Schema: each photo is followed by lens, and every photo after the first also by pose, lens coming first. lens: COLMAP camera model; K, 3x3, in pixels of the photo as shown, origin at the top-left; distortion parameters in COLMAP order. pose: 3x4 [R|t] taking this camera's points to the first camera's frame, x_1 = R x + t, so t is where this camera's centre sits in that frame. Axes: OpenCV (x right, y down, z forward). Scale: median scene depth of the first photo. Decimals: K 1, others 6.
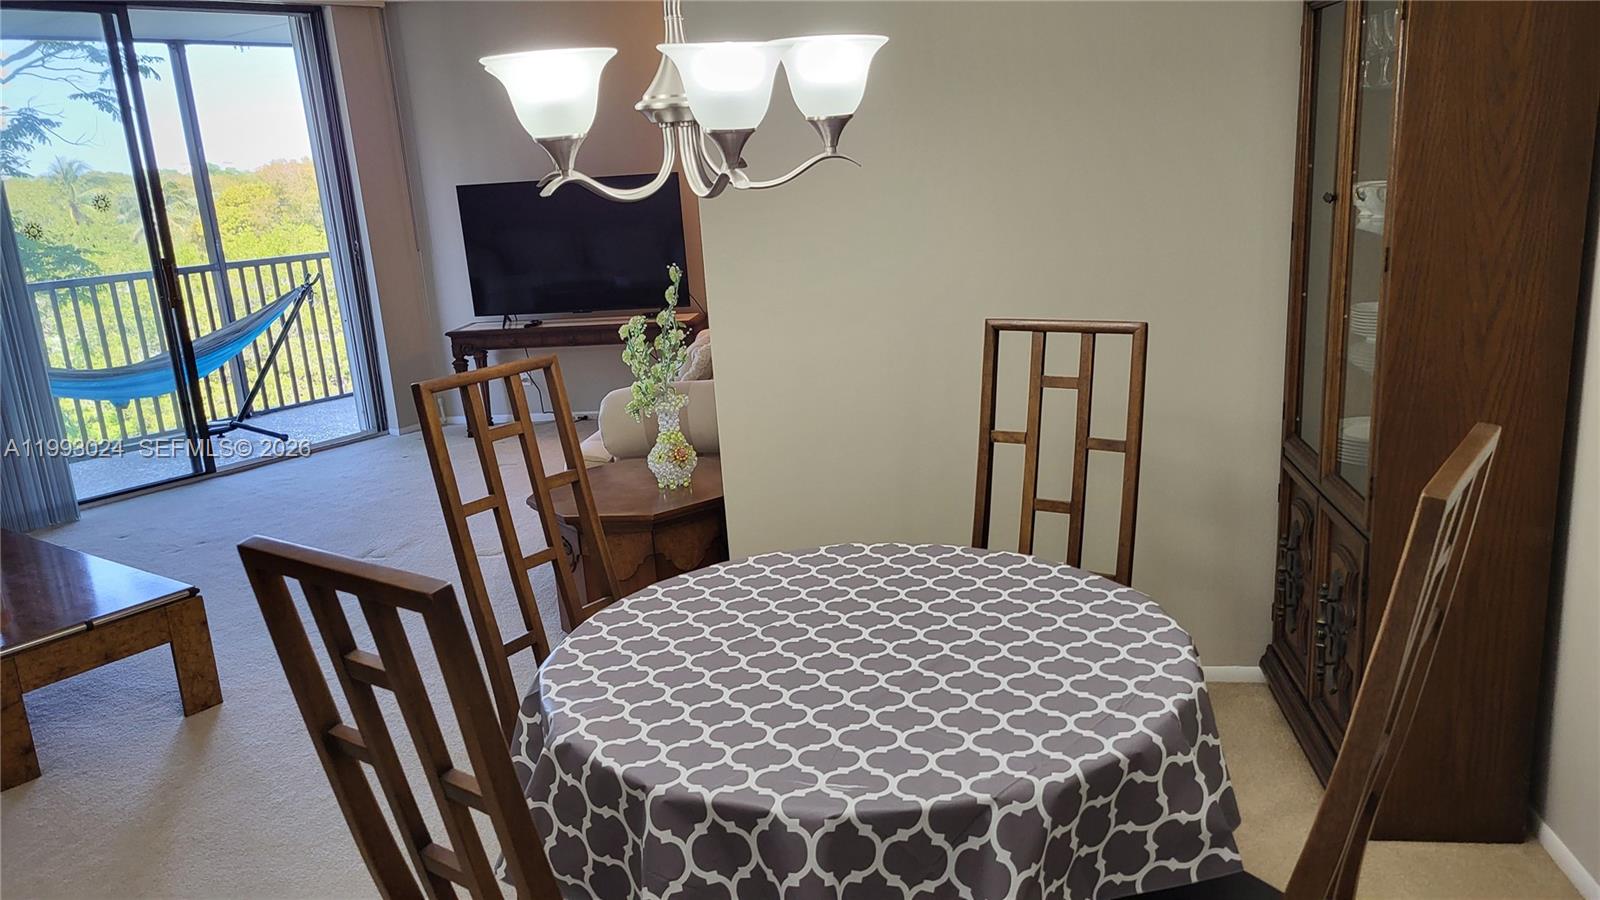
lens RADIAL K [[1202.3, 0, 799.2], [0, 1202.3, 460.8], [0, 0, 1]] dist [0.056448, -0.037468]
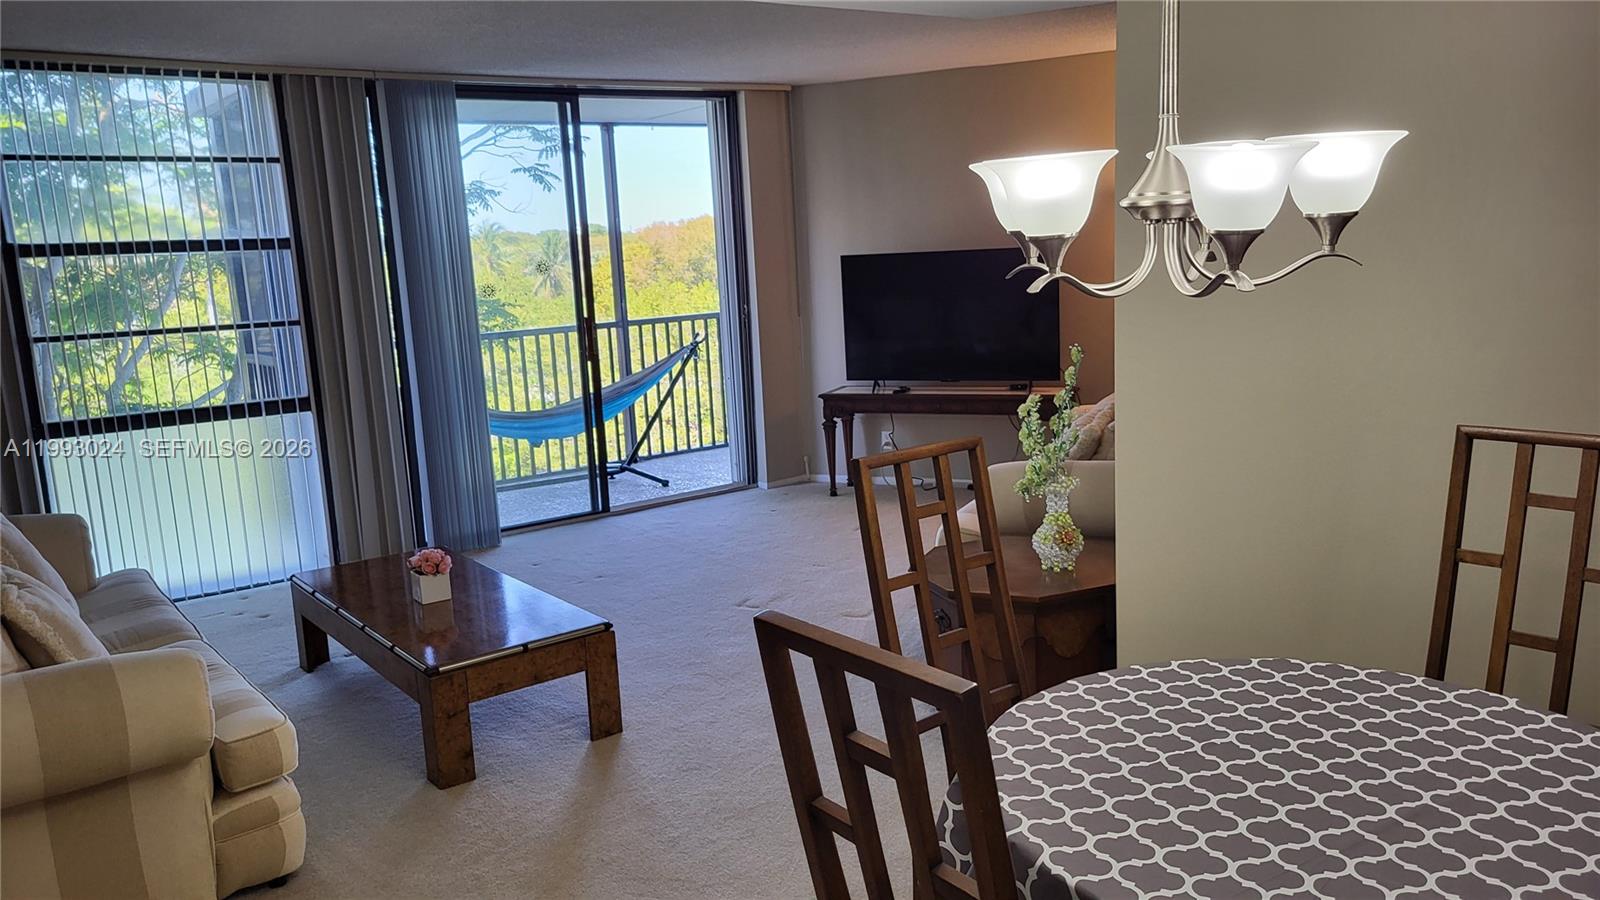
lens RADIAL K [[1202.3, 0, 800.3], [0, 1202.3, 459.4], [0, 0, 1]] dist [0.056448, -0.037468]
pose [[0.961866, 0.066986, -0.265193, -0.032909], [-0.080899, 0.995842, -0.041881, -0.006083], [0.261285, 0.061737, 0.963285, -0.004030]]
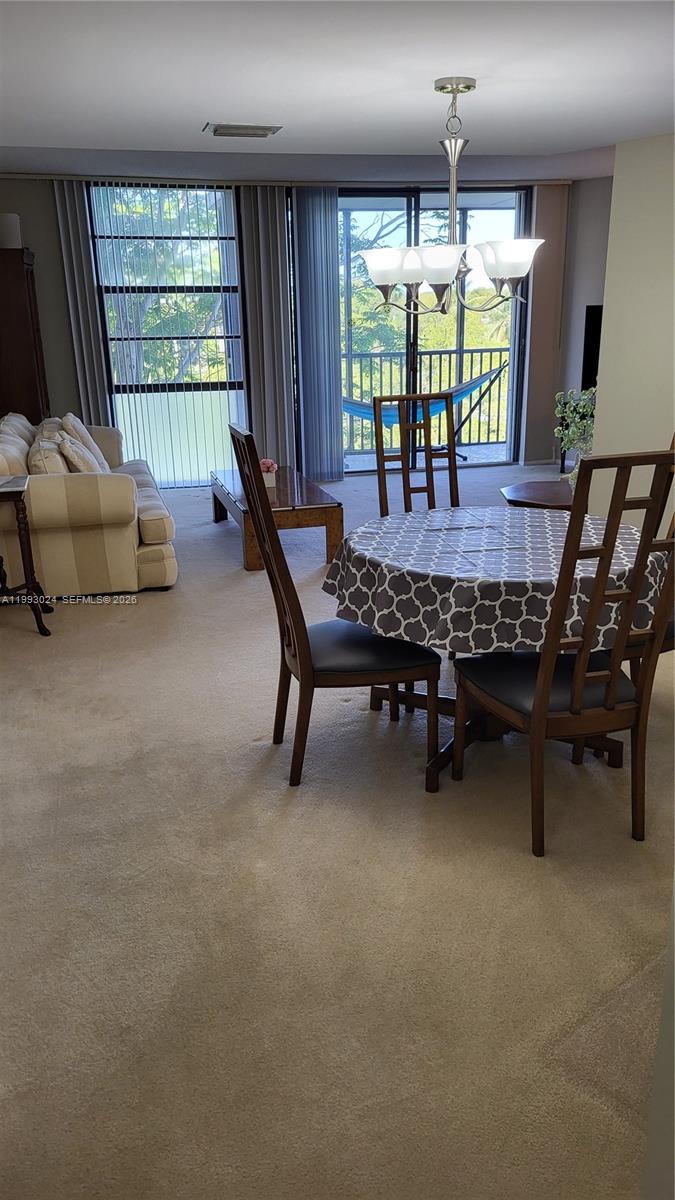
lens RADIAL K [[901.8, 0, 343.1], [0, 901.8, 633.5], [0, 0, 1]] dist [0.056448, -0.037468]
pose [[0.790256, 0.250270, -0.559339, 0.252593], [-0.179435, 0.967294, 0.179291, 0.025650], [0.585916, -0.041321, 0.809317, -0.148807]]
